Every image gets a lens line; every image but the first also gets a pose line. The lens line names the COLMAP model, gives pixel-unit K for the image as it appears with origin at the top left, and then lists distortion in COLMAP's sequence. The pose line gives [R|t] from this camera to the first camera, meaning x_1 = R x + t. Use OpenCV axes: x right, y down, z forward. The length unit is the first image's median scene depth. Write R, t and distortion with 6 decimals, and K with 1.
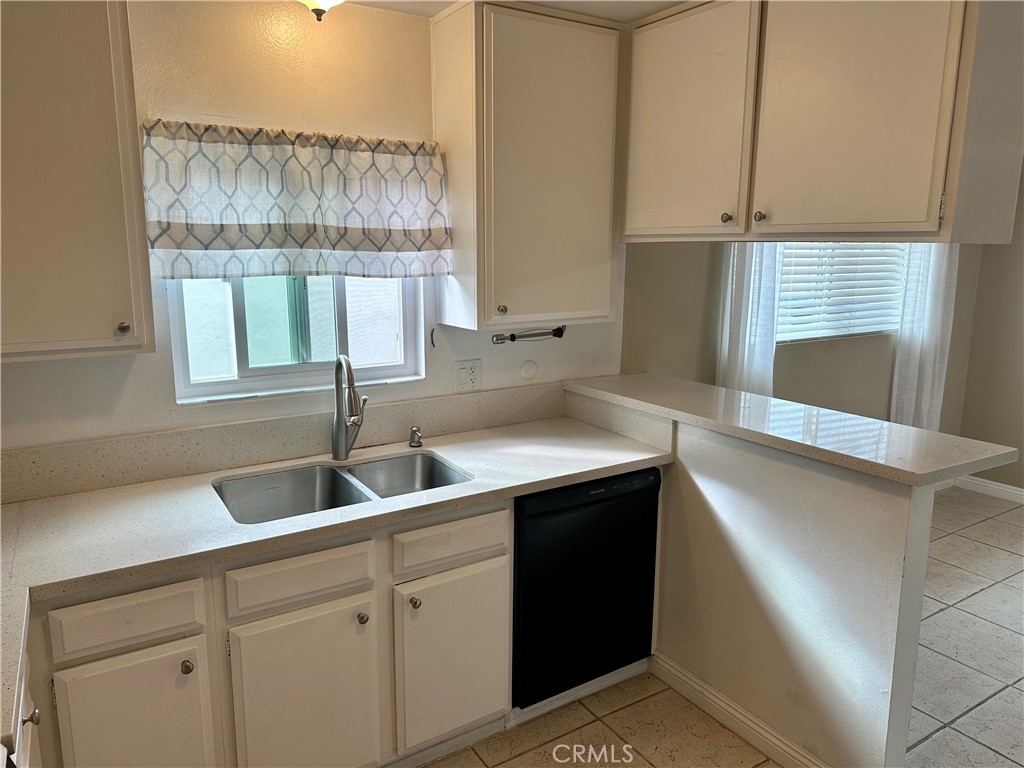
lens RADIAL K [[719.4, 0, 511.3], [0, 719.4, 379.4], [0, 0, 1]] dist [-0.002544, -0.012925]
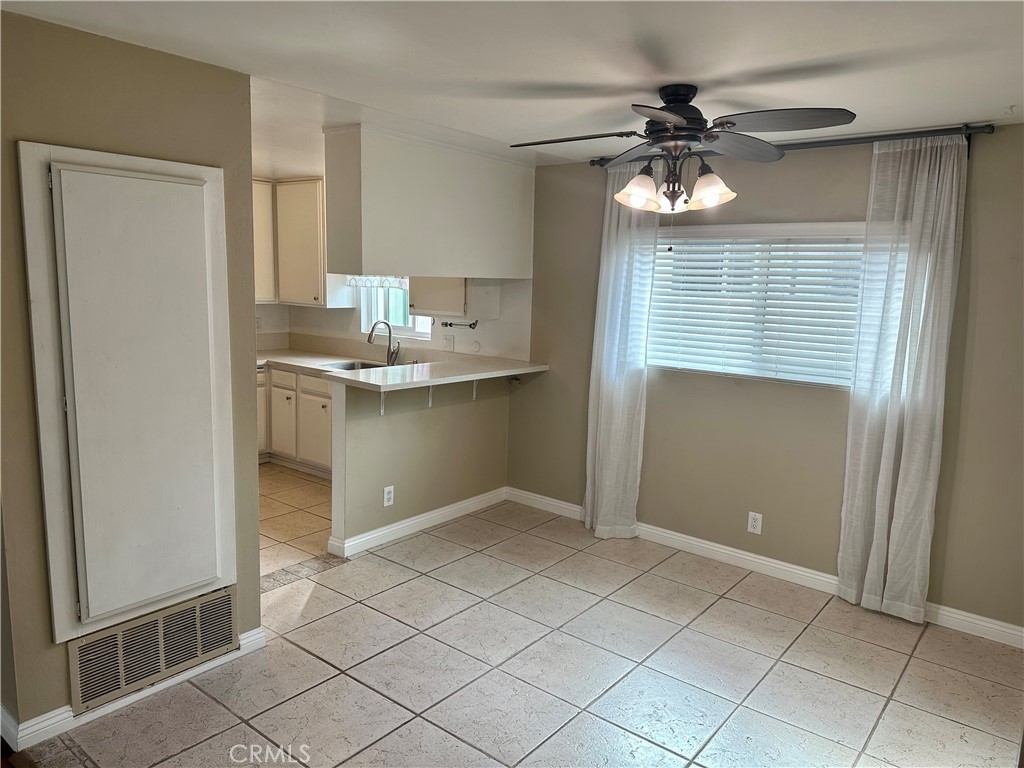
lens RADIAL K [[719.4, 0, 510.7], [0, 719.4, 386.3], [0, 0, 1]] dist [-0.002544, -0.012925]
pose [[0.322684, 0.146913, -0.935035, 1.911163], [-0.205173, 0.975249, 0.082425, -0.089411], [0.924002, 0.165246, 0.344840, 0.501110]]
